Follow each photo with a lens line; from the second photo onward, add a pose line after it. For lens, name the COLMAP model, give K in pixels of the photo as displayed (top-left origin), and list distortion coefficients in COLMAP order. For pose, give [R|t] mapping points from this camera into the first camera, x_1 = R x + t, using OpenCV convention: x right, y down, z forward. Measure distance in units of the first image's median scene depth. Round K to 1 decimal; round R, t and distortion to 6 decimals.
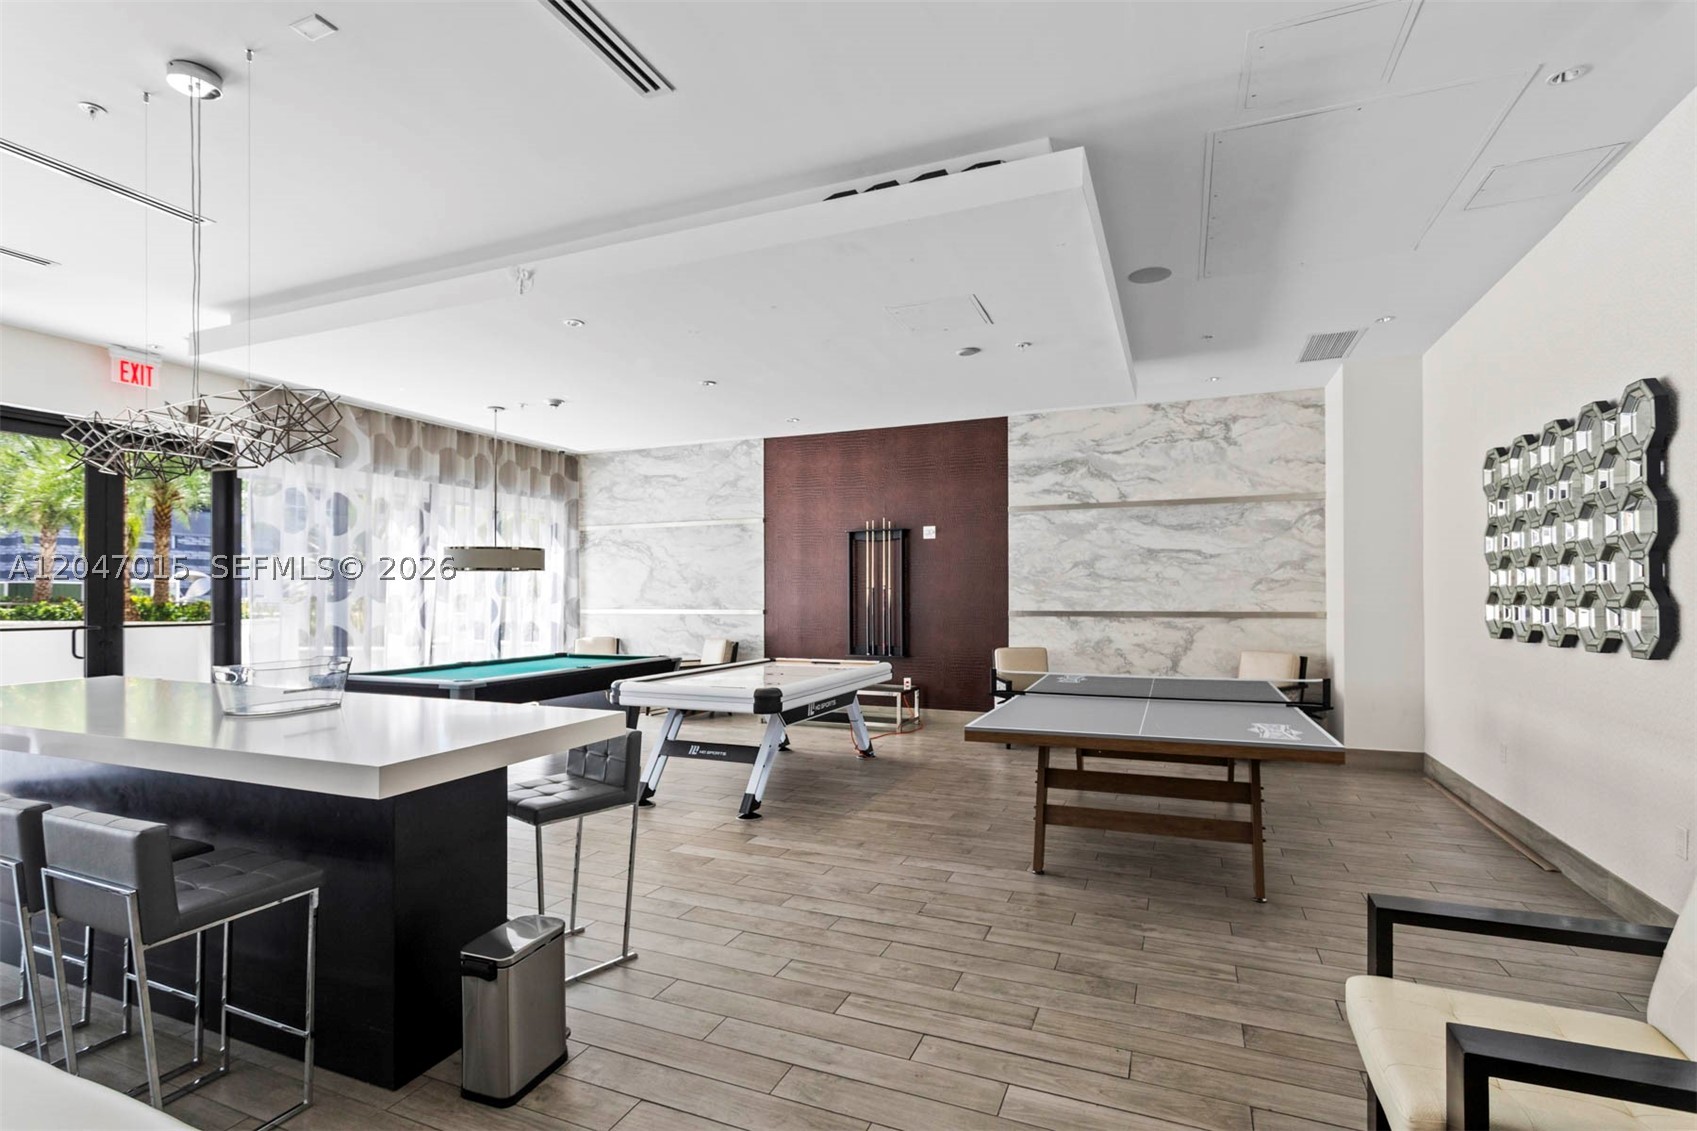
lens RADIAL K [[792.2, 0, 846.3], [0, 792.2, 594.7], [0, 0, 1]] dist [0.000742, 0.000262]
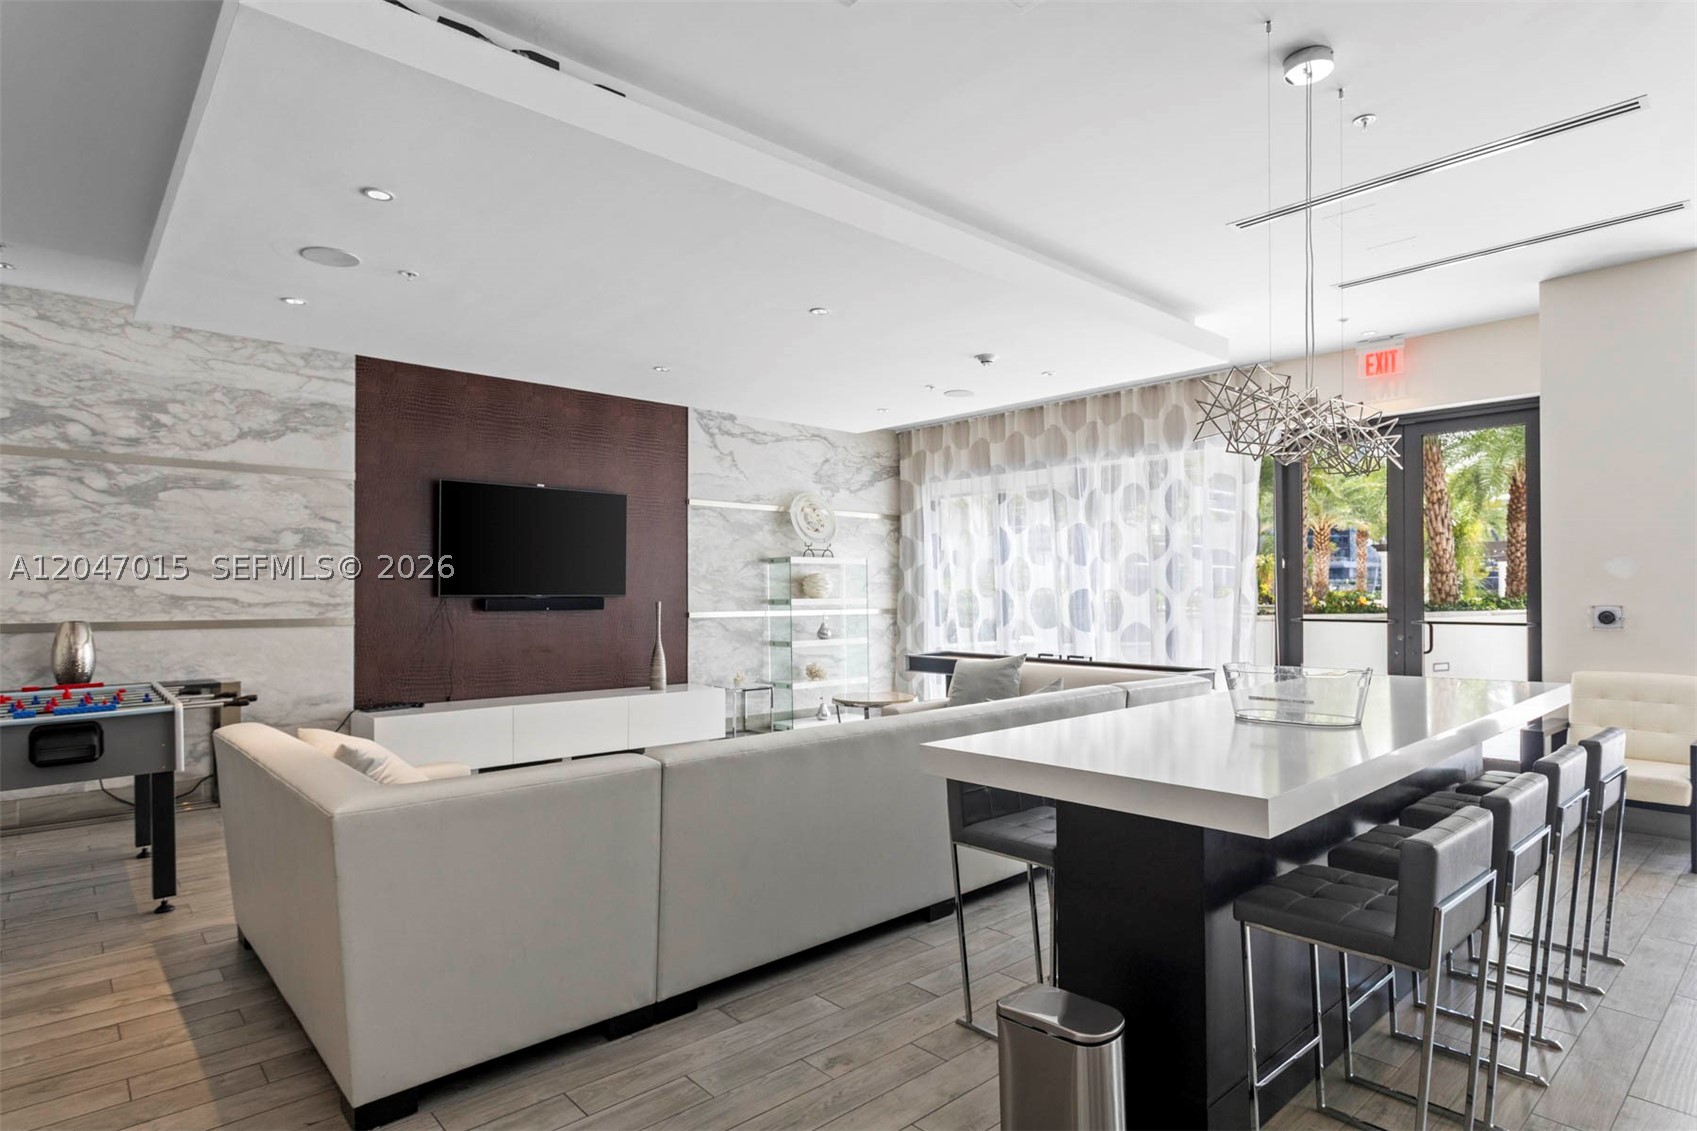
lens RADIAL K [[935.6, 0, 848.5], [0, 935.6, 565.5], [0, 0, 1]] dist [-0.001937, -0.000498]
pose [[-0.415401, -0.031110, -0.909106, 0.453667], [-0.001494, 0.999437, -0.033518, 0.010576], [0.909637, -0.012565, -0.415213, 0.965165]]
